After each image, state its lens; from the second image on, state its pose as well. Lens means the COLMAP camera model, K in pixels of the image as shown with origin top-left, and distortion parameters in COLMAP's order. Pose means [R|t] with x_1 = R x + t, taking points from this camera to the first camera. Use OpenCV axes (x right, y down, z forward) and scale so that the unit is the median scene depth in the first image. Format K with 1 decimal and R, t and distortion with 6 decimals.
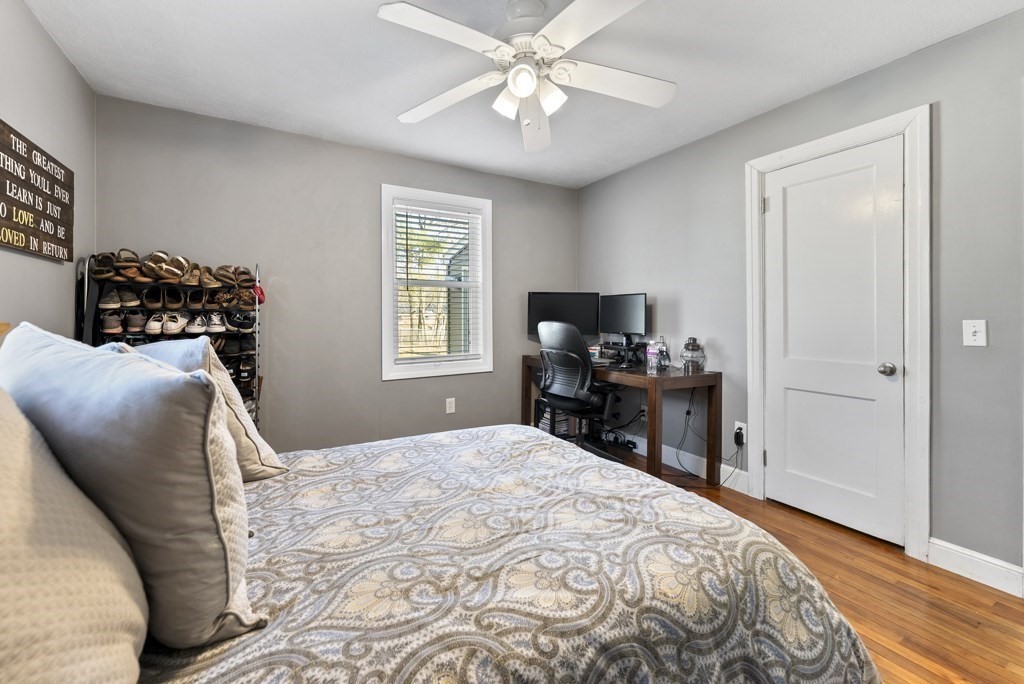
lens RADIAL K [[417.9, 0, 512.1], [0, 417.9, 316.8], [0, 0, 1]] dist [0.000815, 0.000102]
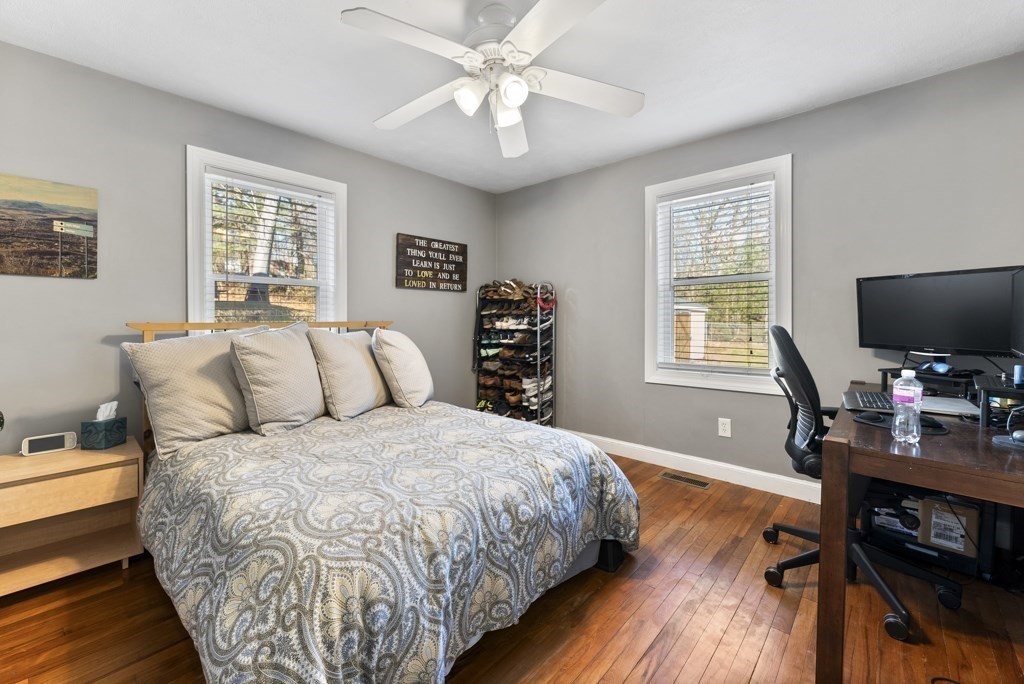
lens RADIAL K [[414.9, 0, 512.3], [0, 414.9, 321.5], [0, 0, 1]] dist [-0.000327, -0.000071]
pose [[0.307181, 0.004113, -0.951642, 0.963862], [-0.001276, 0.999992, 0.003910, 0.004355], [0.951650, 0.000013, 0.307184, 0.690514]]
